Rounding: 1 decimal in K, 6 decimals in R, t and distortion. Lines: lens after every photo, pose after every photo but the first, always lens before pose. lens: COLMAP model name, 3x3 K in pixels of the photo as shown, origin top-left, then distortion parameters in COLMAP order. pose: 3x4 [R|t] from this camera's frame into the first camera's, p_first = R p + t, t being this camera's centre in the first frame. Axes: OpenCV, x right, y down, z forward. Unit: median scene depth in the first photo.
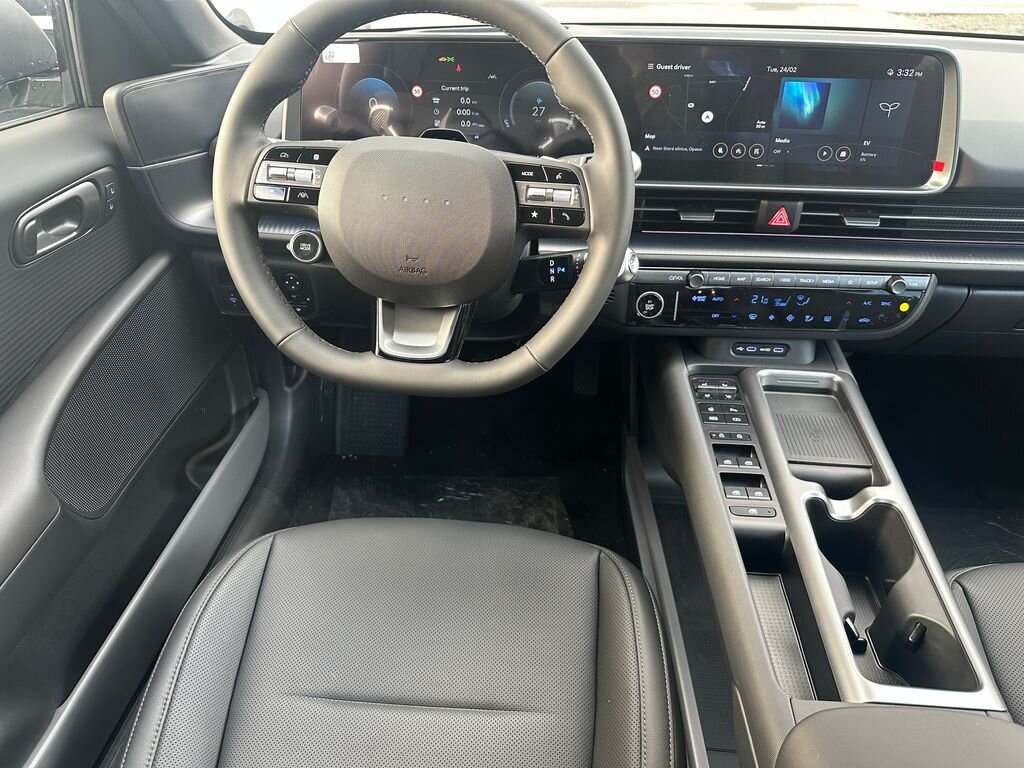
lens RADIAL K [[718.1, 0, 498.8], [0, 718.1, 377.4], [0, 0, 1]] dist [0.026839, -0.038217]
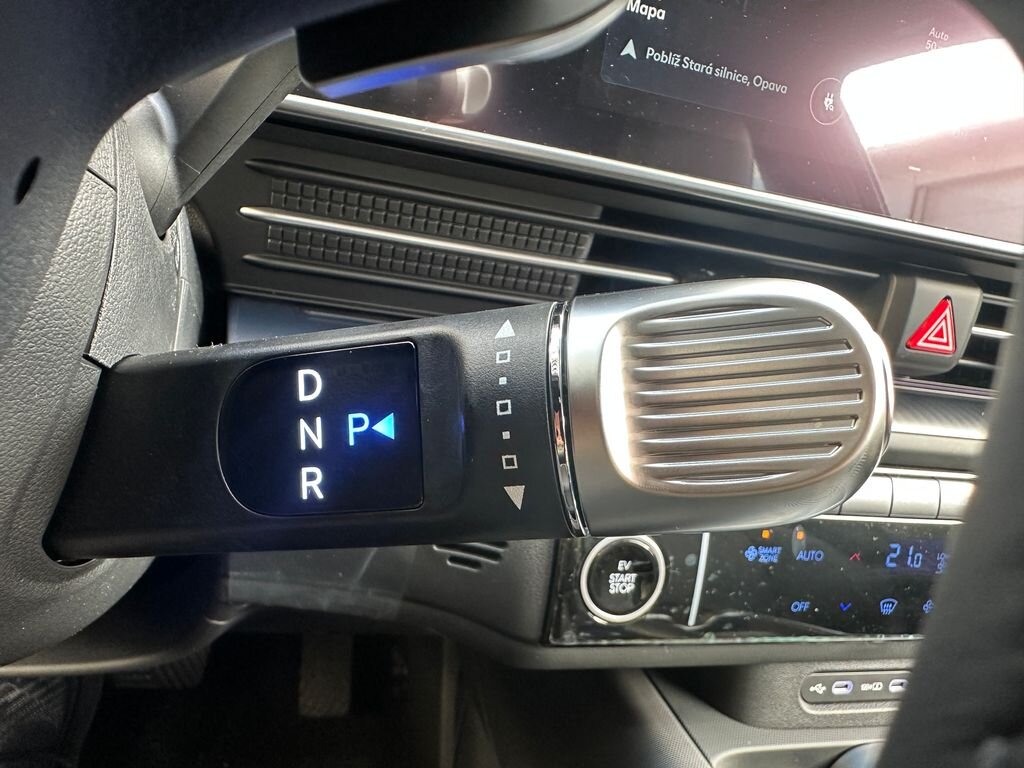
lens RADIAL K [[718.1, 0, 497.0], [0, 718.1, 433.0], [0, 0, 1]] dist [0.026839, -0.038217]
pose [[0.920456, 0.051721, 0.387409, 0.048037], [0.026948, 0.980449, -0.194920, -0.110066], [-0.389916, 0.189855, 0.901066, 0.798092]]
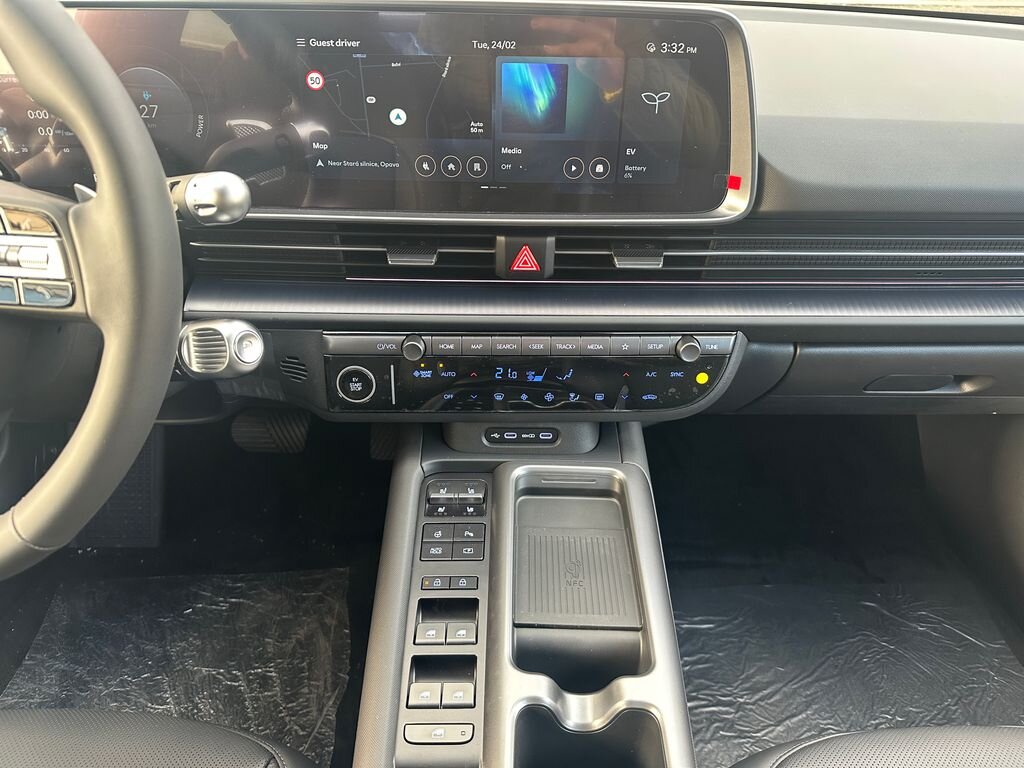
lens RADIAL K [[718.1, 0, 494.8], [0, 718.1, 380.2], [0, 0, 1]] dist [0.026839, -0.038217]
pose [[0.997487, -0.035270, 0.061442, 0.325455], [0.034891, 0.999365, 0.007234, -0.112824], [-0.061658, -0.005072, 0.998084, 0.309677]]
